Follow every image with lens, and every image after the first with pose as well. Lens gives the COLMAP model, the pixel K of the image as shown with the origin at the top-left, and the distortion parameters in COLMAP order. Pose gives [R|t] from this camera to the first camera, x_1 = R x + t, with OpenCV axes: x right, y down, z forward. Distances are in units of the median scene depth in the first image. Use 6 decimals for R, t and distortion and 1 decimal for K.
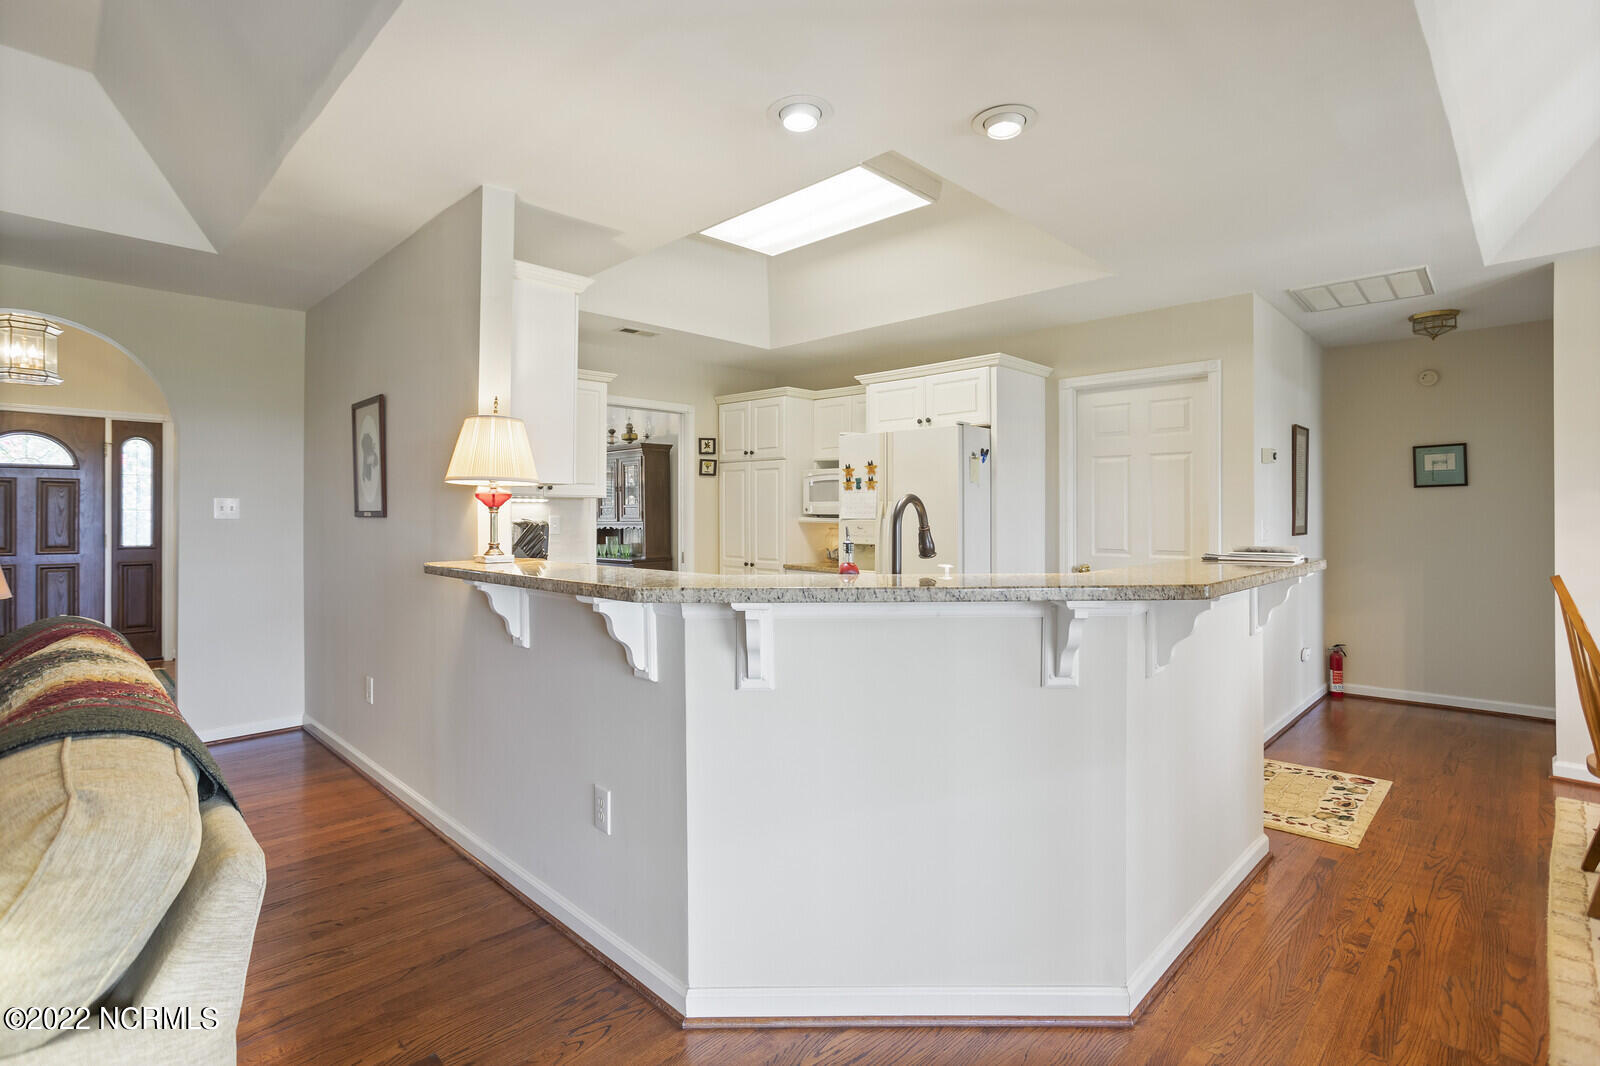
lens RADIAL K [[764.9, 0, 799.0], [0, 764.9, 520.2], [0, 0, 1]] dist [0.000342, 0.000997]
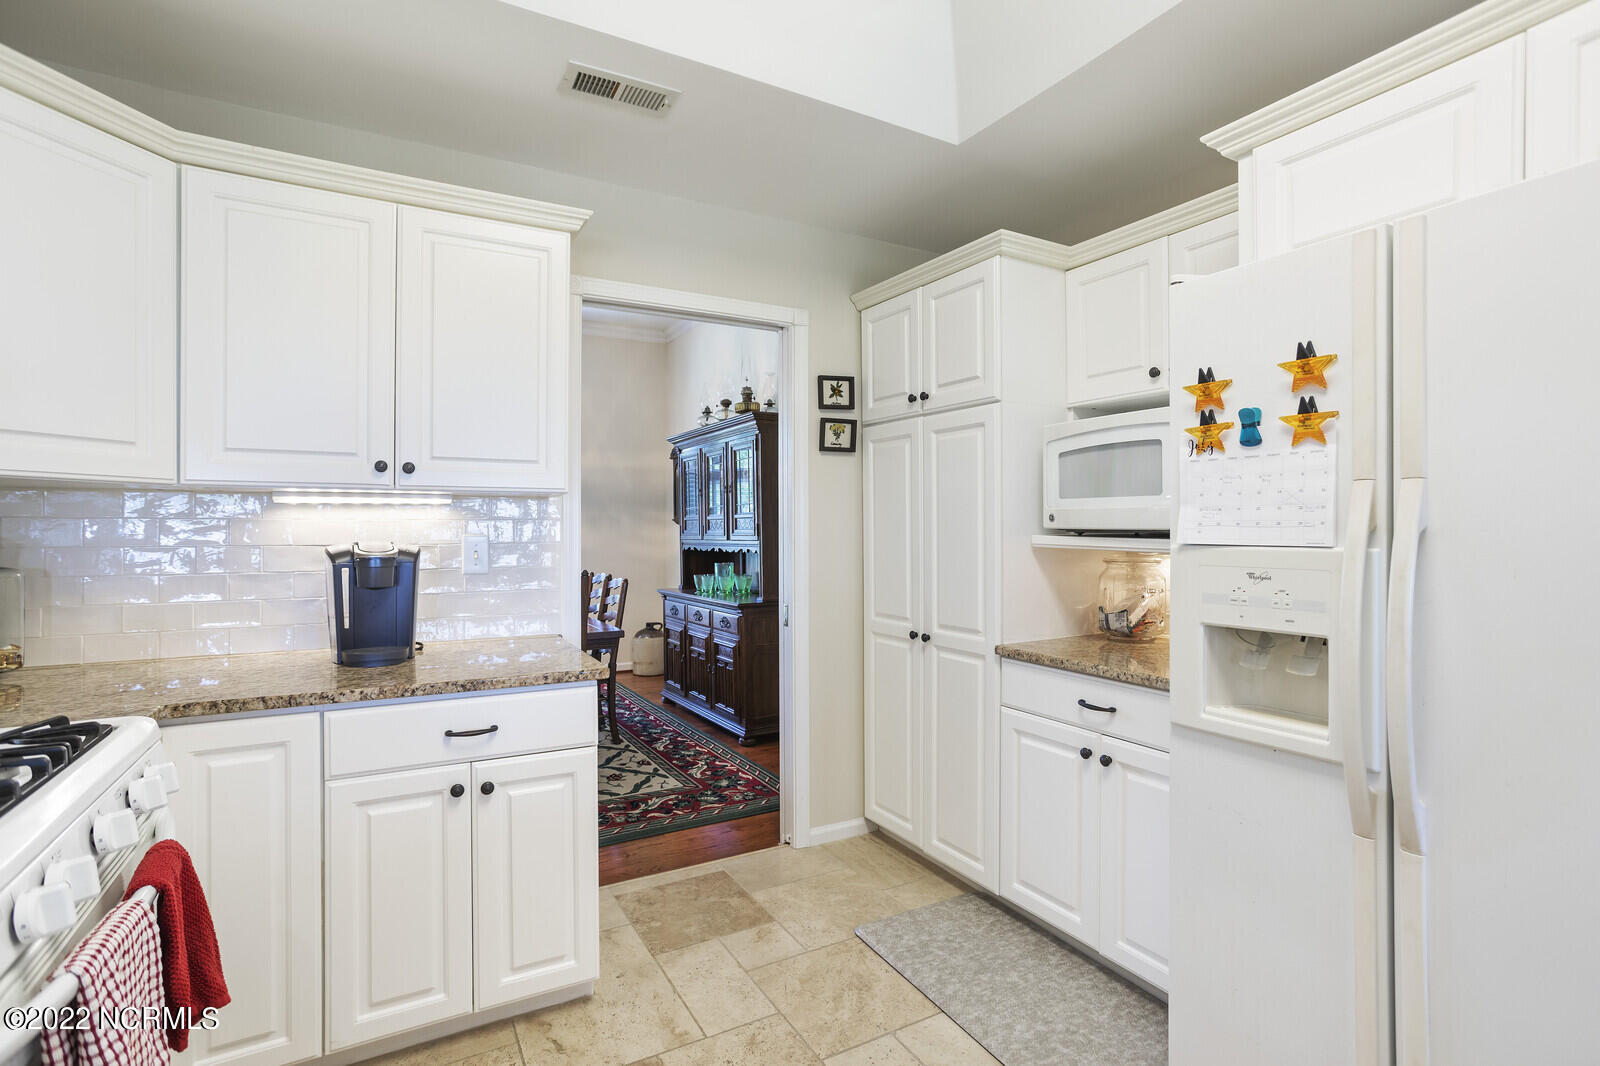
lens RADIAL K [[764.9, 0, 762.6], [0, 764.9, 529.9], [0, 0, 1]] dist [0.000342, 0.000997]
pose [[0.946161, -0.003727, -0.323676, -0.004720], [0.002752, 0.999990, -0.003468, -0.006391], [0.323686, 0.002391, 0.946162, 0.563510]]
